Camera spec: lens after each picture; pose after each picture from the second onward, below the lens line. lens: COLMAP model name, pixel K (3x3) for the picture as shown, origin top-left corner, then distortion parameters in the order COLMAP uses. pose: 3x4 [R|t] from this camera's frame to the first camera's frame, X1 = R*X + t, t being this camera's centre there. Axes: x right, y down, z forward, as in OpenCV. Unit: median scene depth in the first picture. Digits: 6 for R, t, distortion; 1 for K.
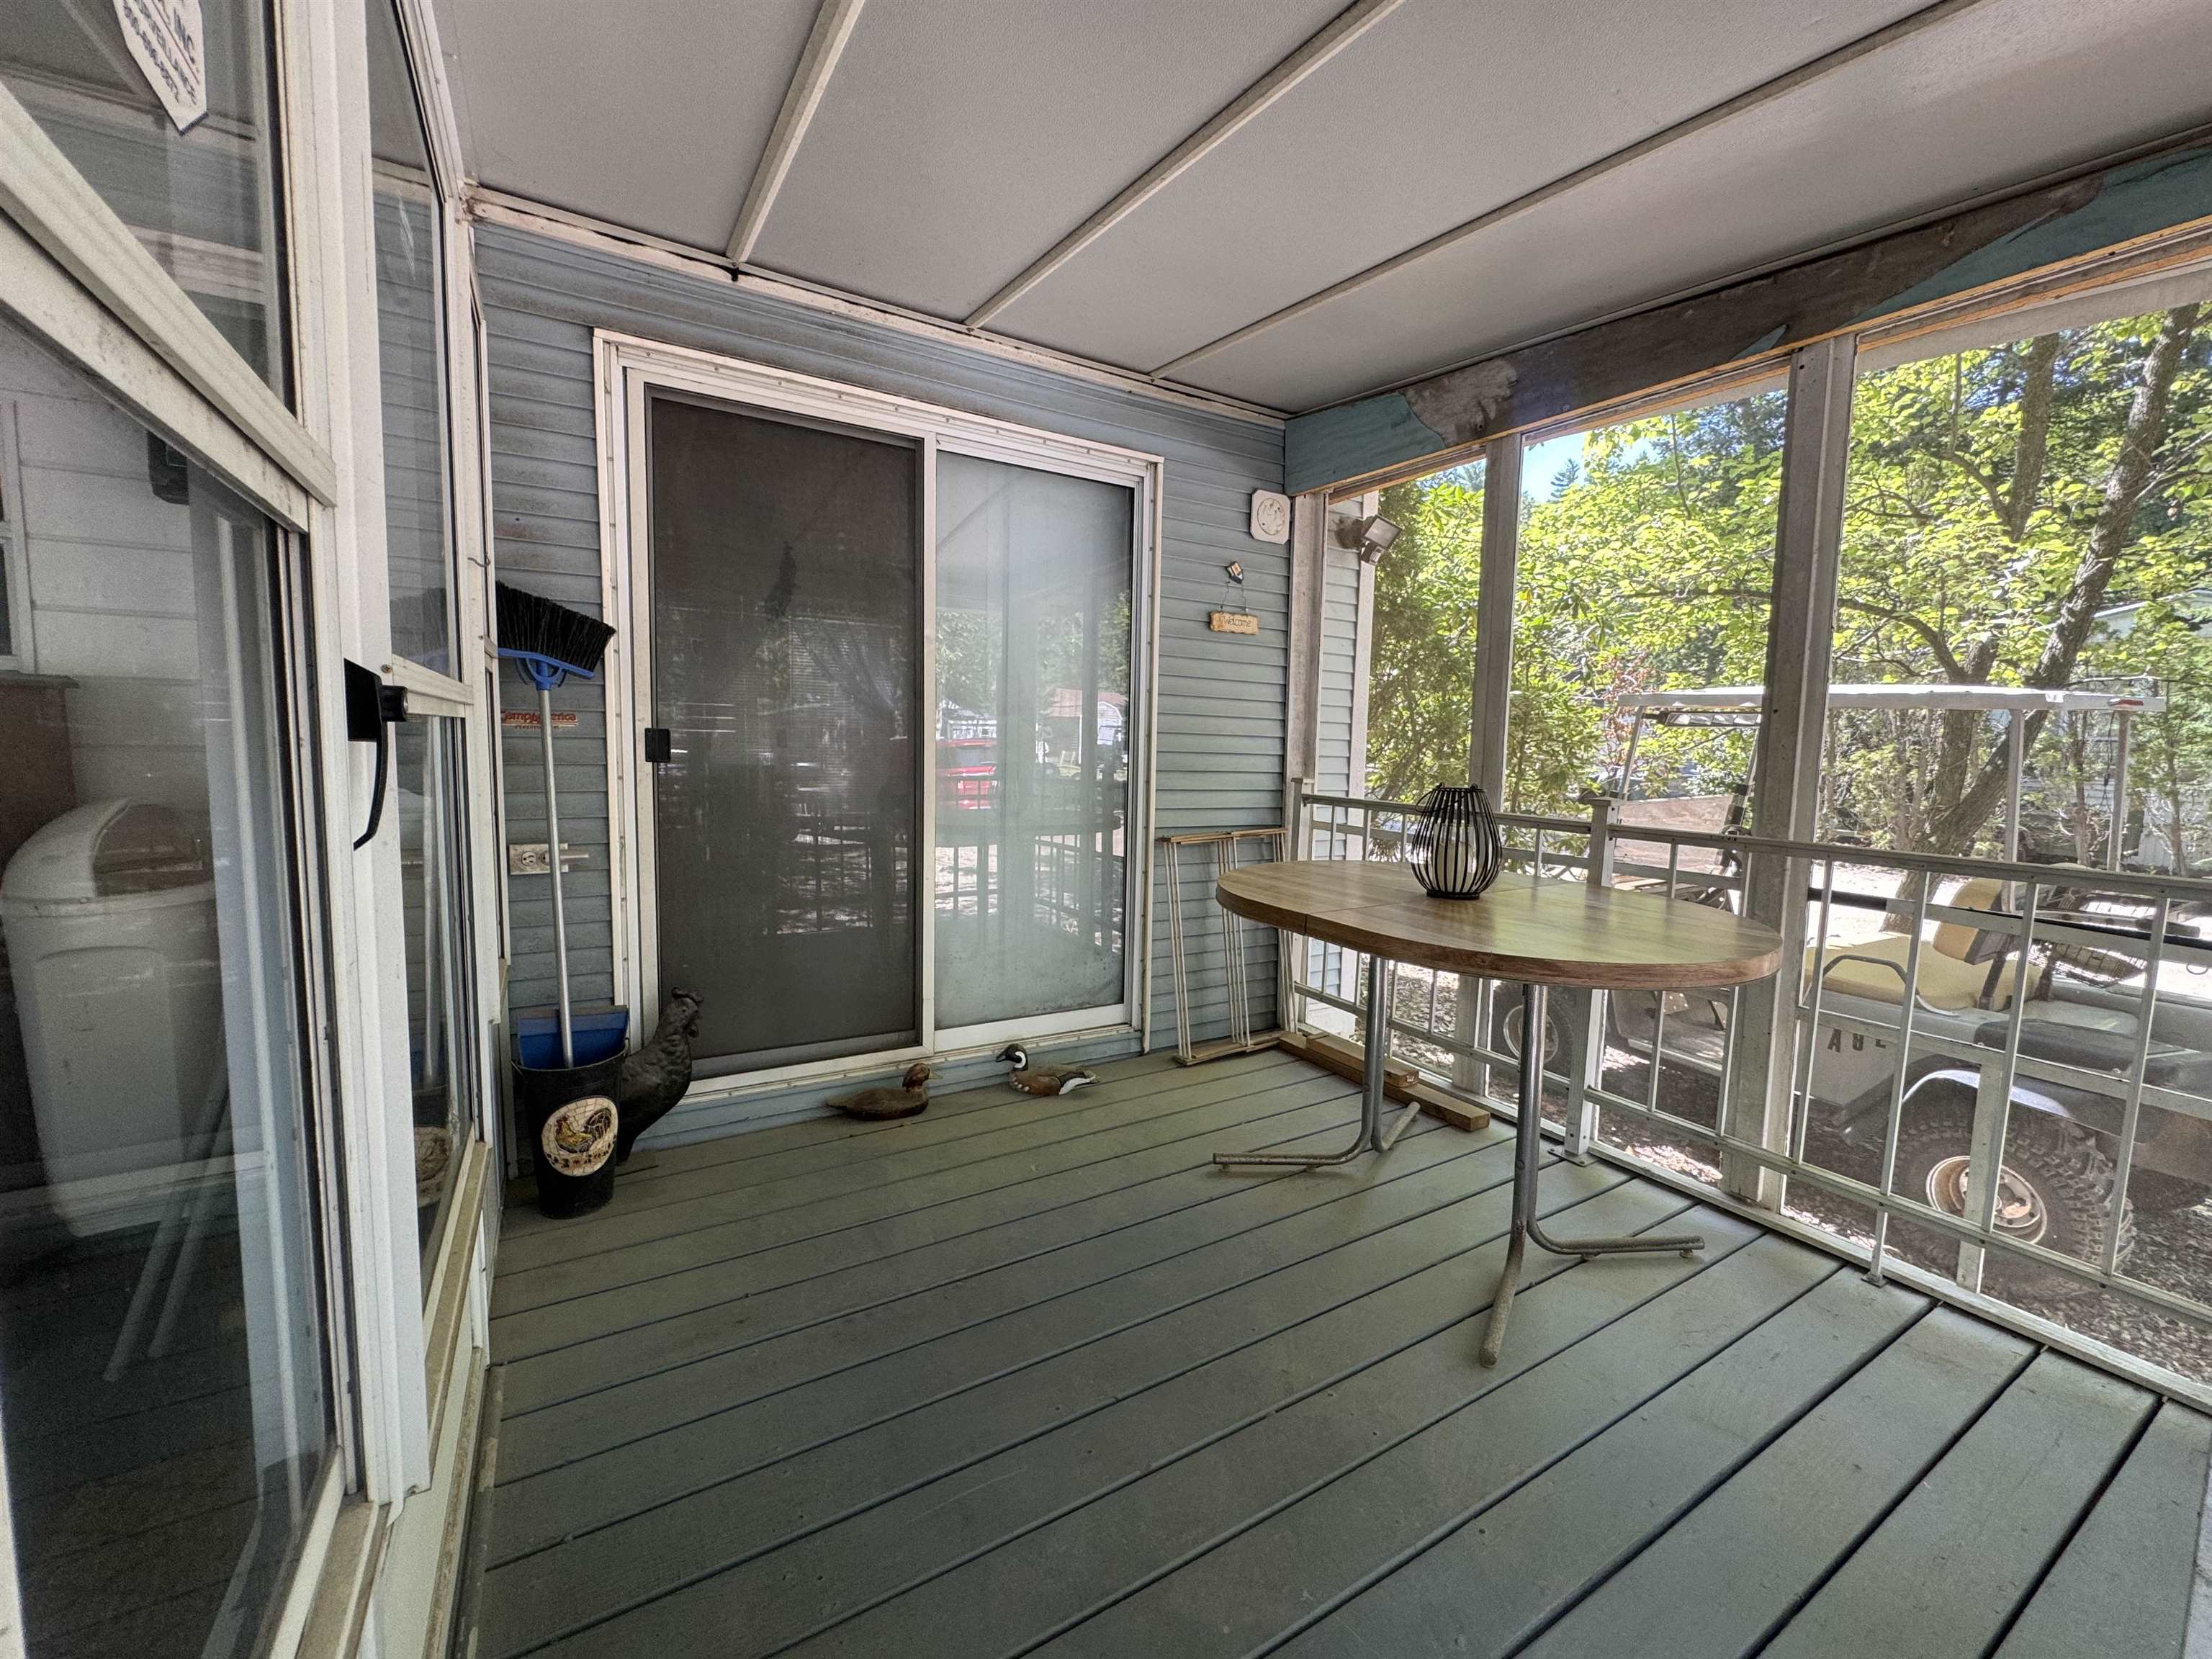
lens RADIAL K [[886.4, 0, 1091.9], [0, 886.4, 825.6], [0, 0, 1]] dist [-0.004652, 0.000460]
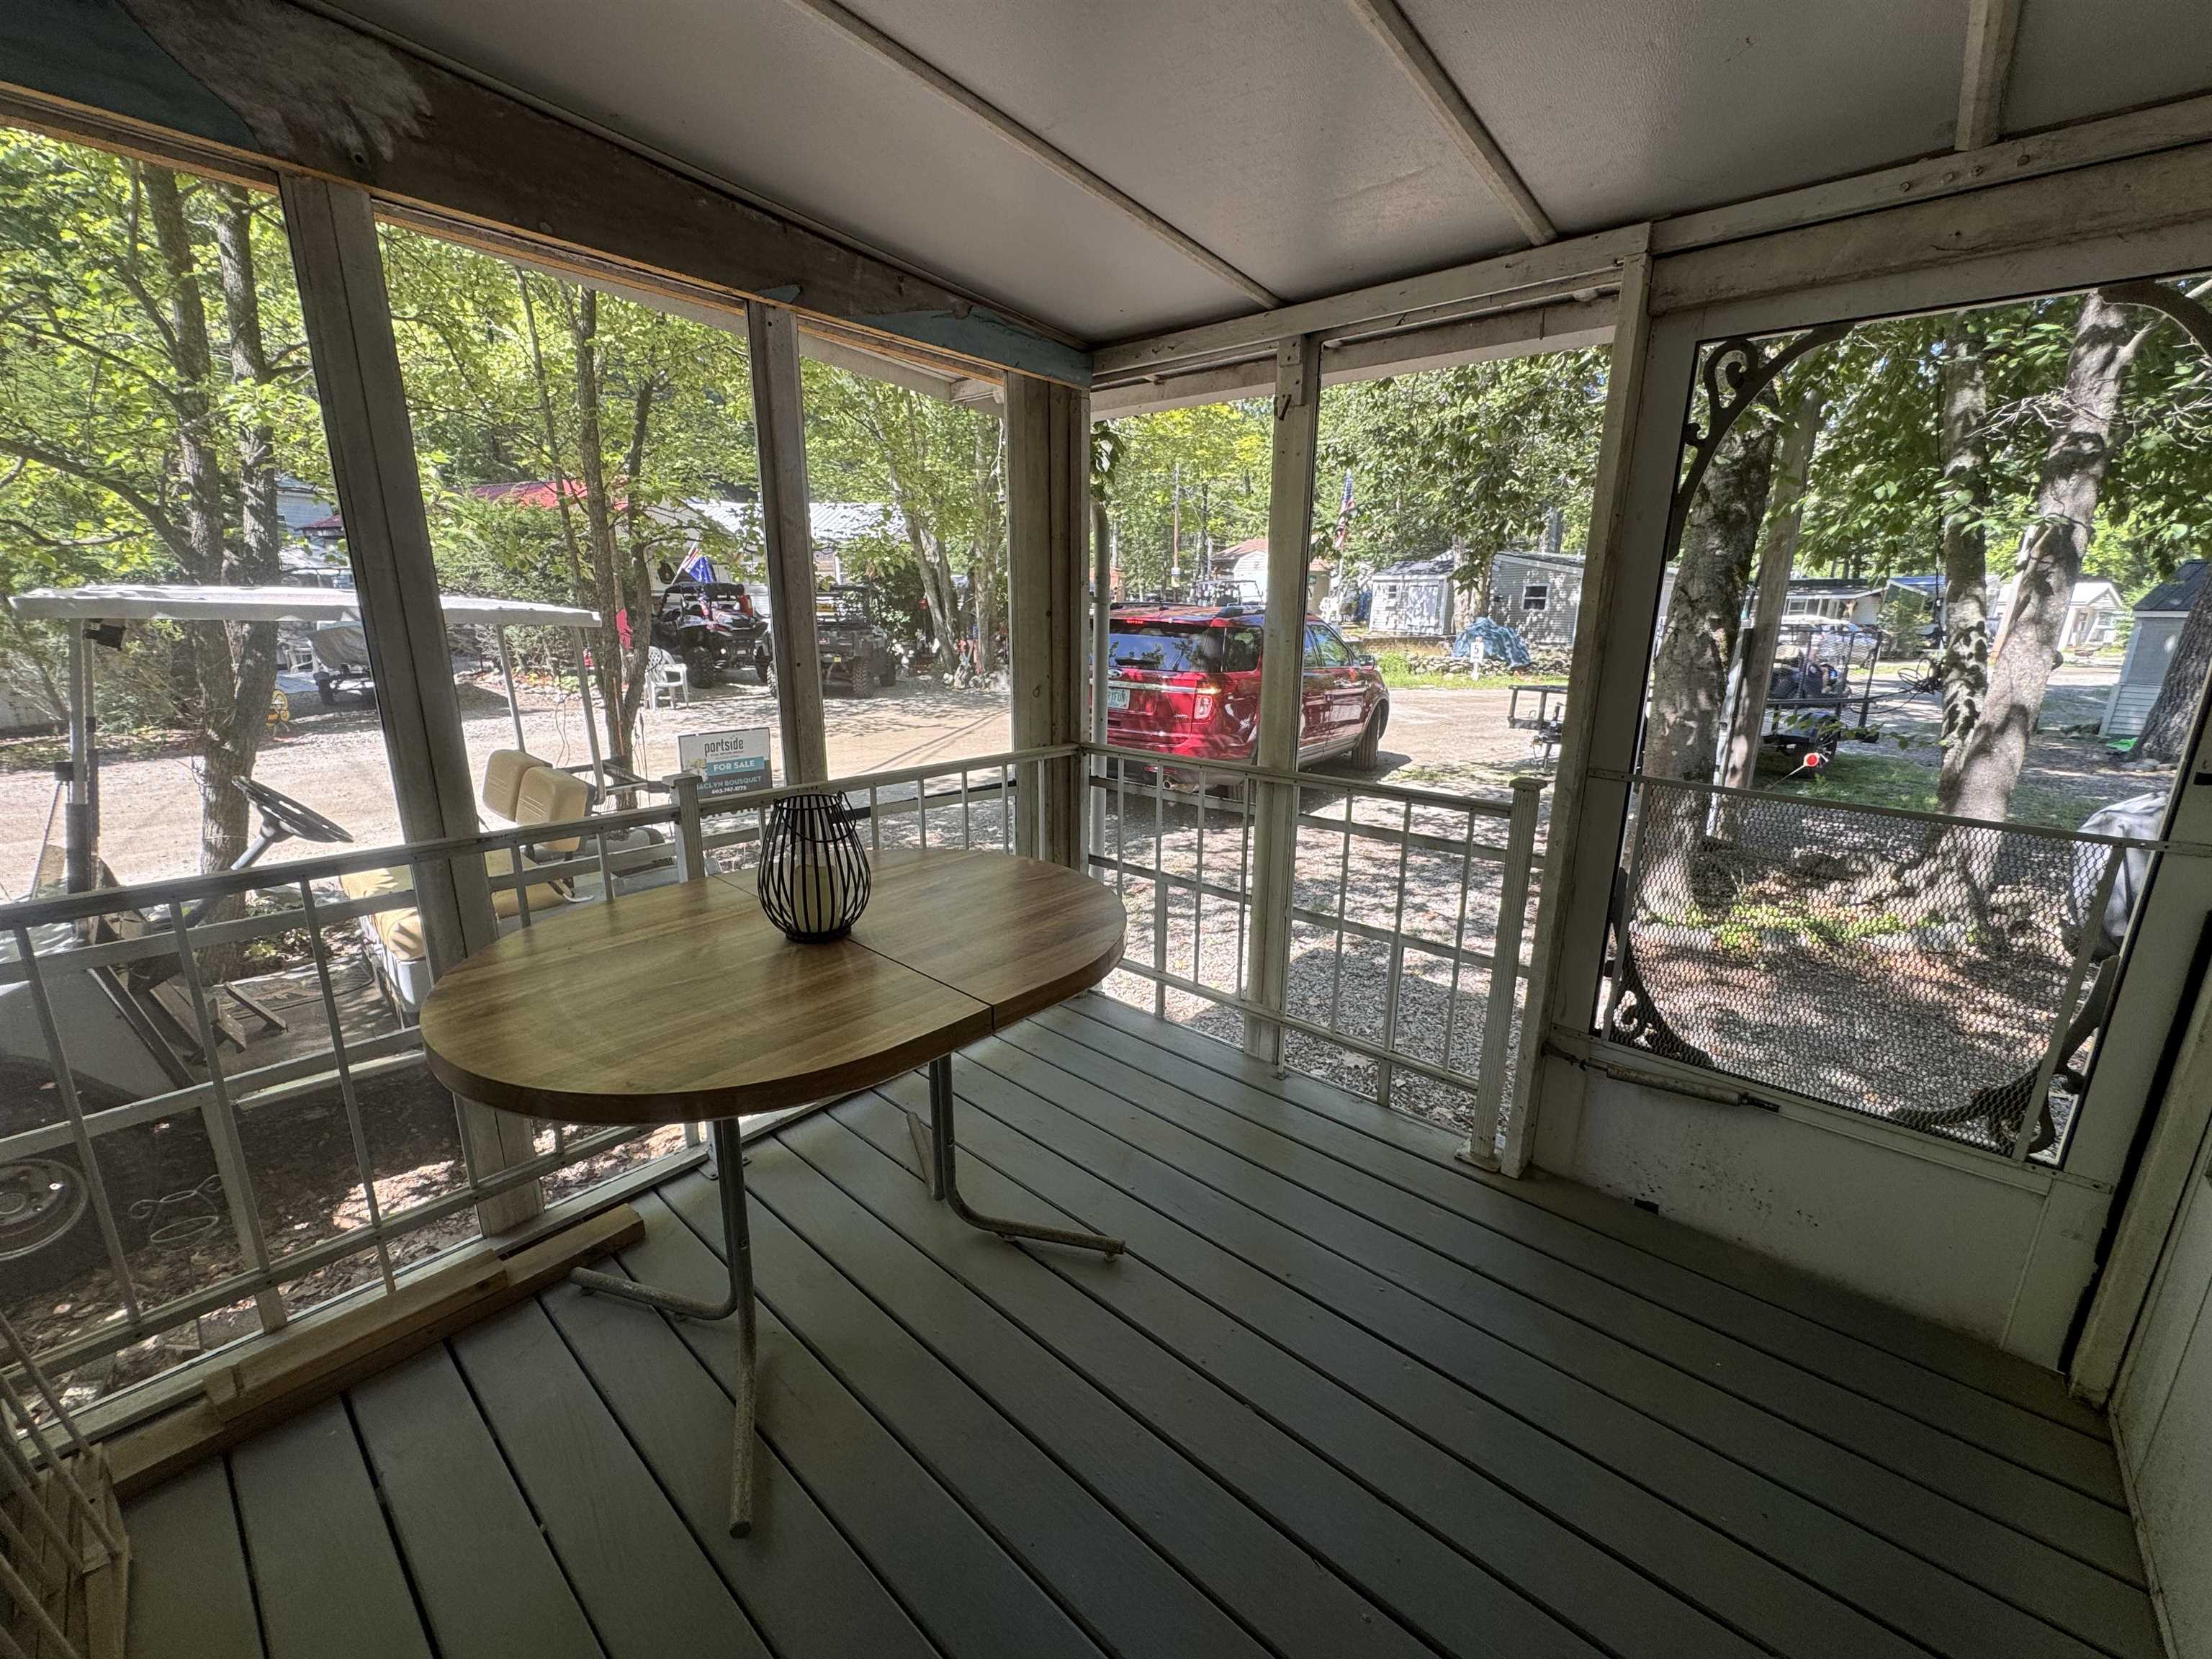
lens RADIAL K [[886.4, 0, 1103.7], [0, 886.4, 823.2], [0, 0, 1]] dist [-0.004652, 0.000460]
pose [[-0.301792, -0.254888, 0.918670, -0.357636], [0.070119, 0.955055, 0.288018, -0.216242], [-0.950792, 0.151337, -0.270355, 0.909313]]
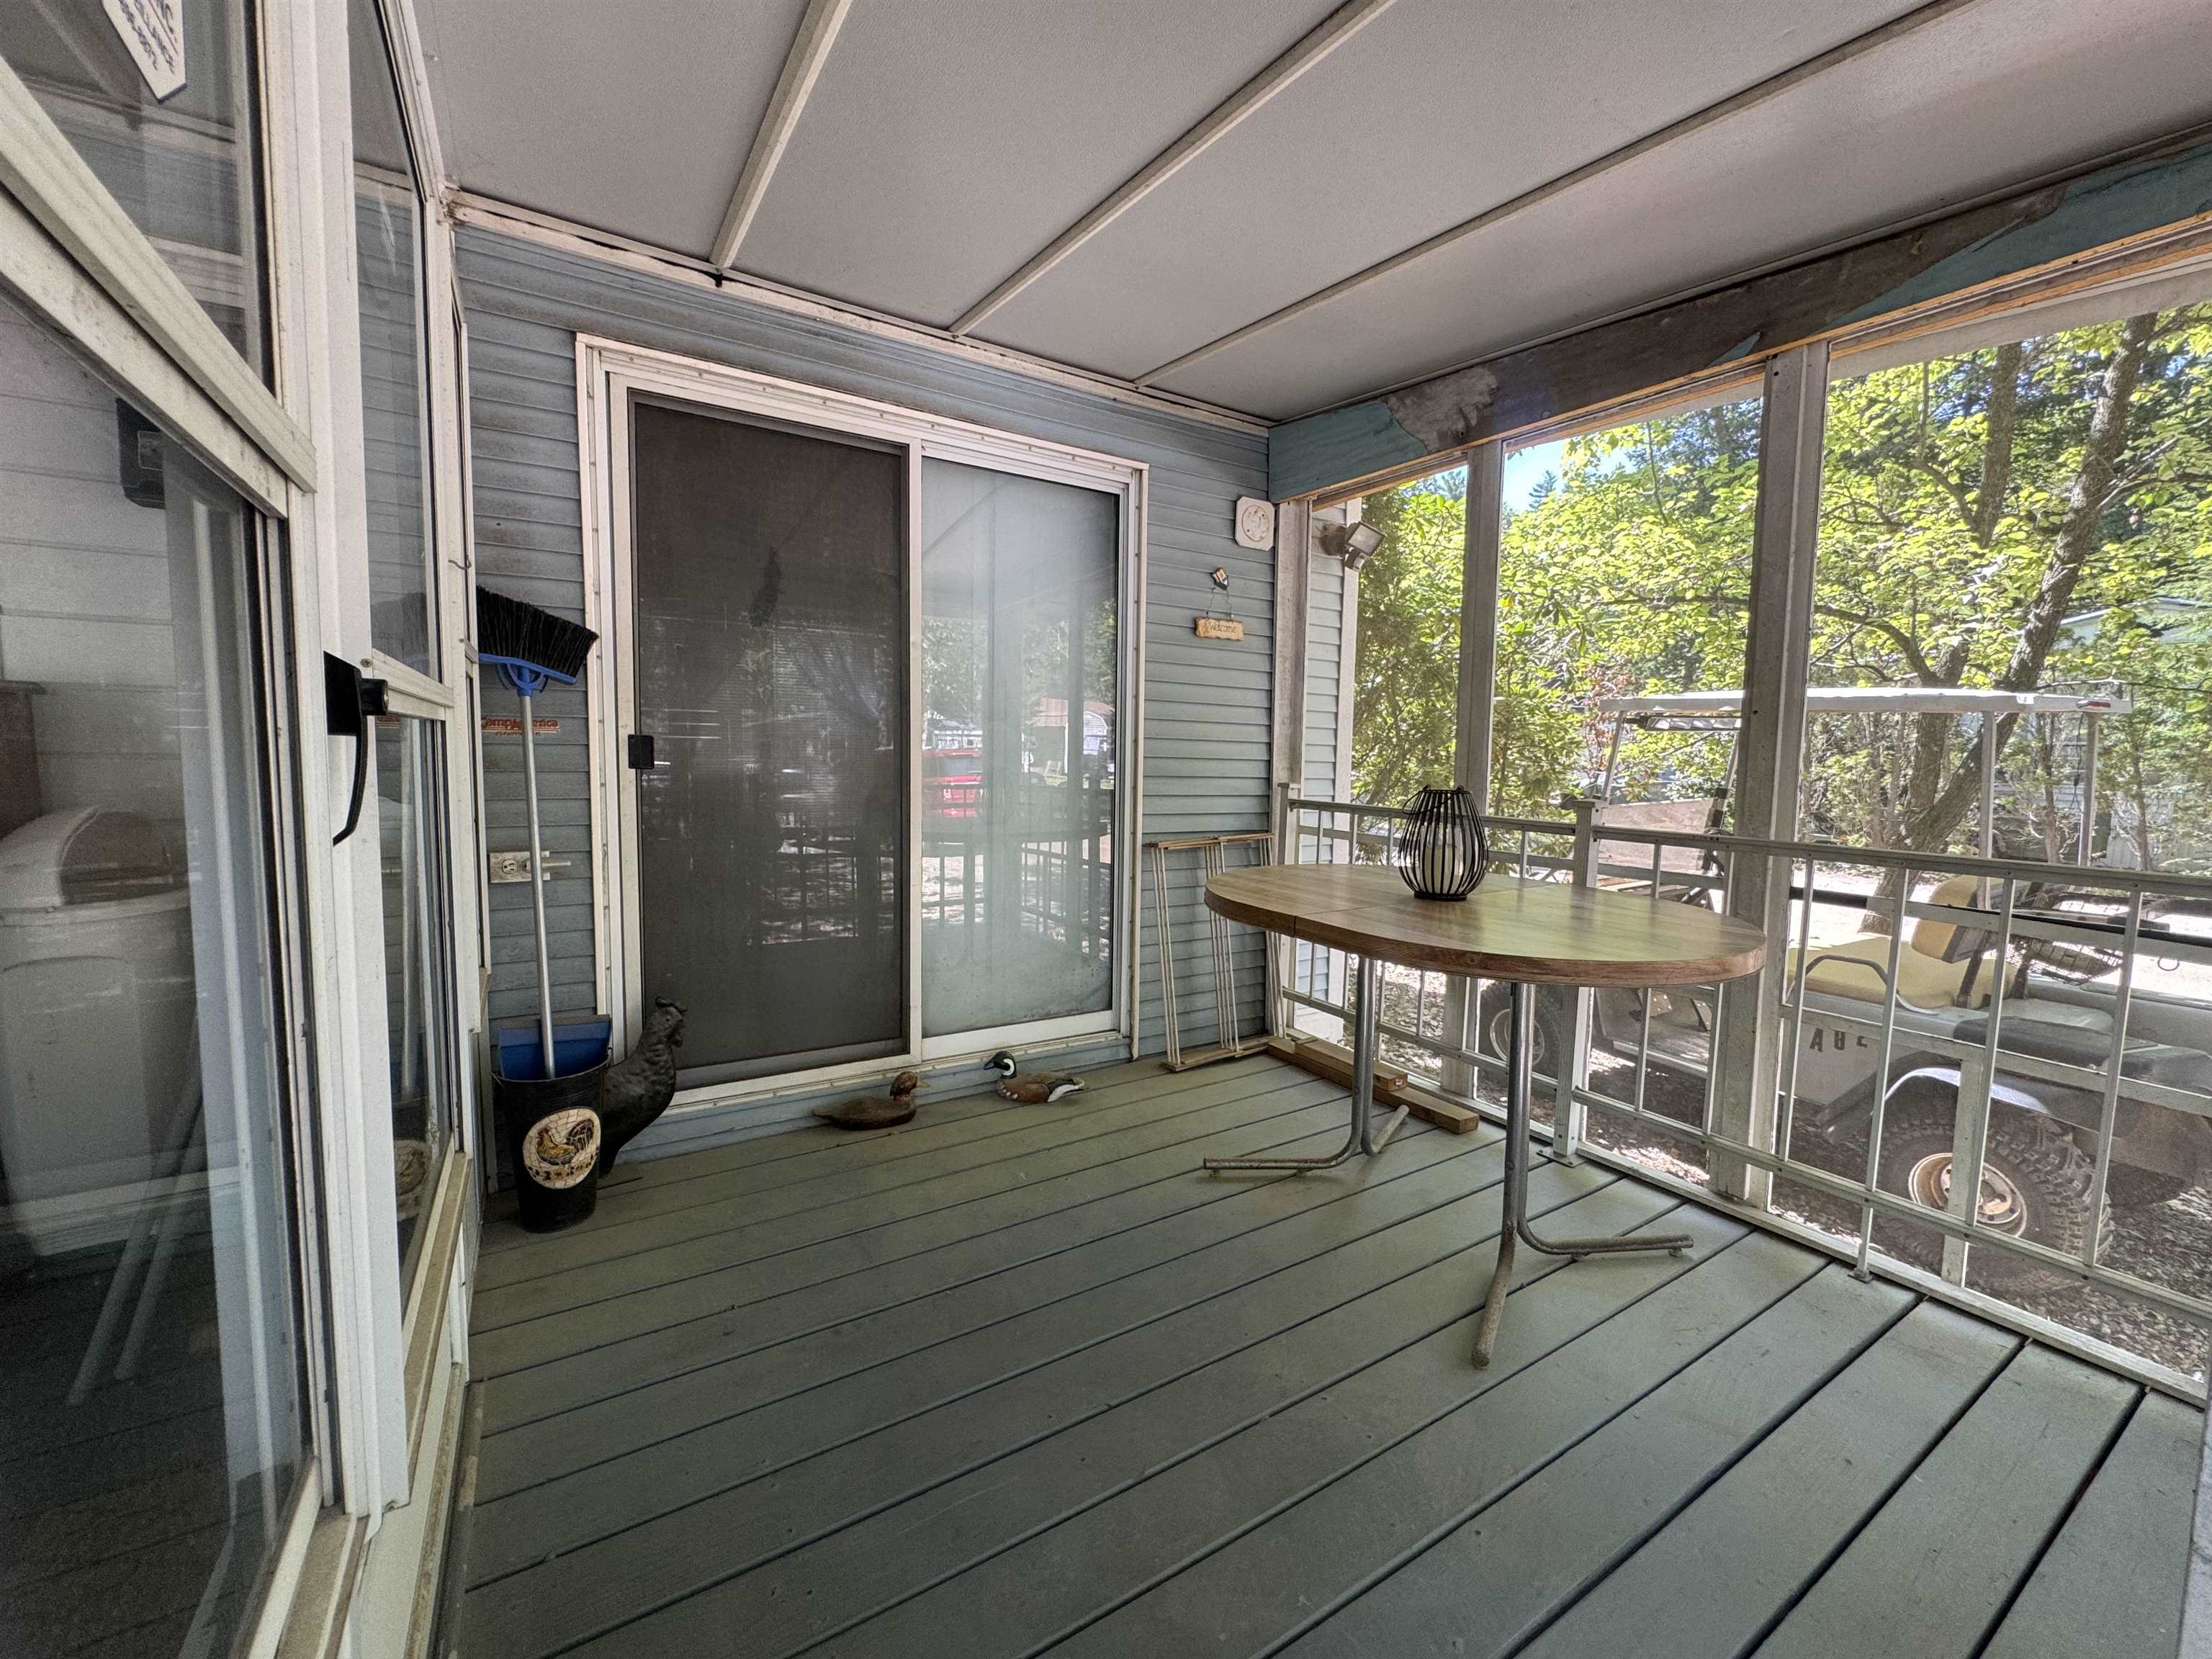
lens RADIAL K [[886.4, 0, 1091.4], [0, 886.4, 825.8], [0, 0, 1]] dist [-0.004652, 0.000460]
pose [[0.999859, -0.005965, 0.015724, -0.002476], [0.006137, 0.999921, -0.010956, 0.006233], [-0.015658, 0.011051, 0.999816, 0.001872]]
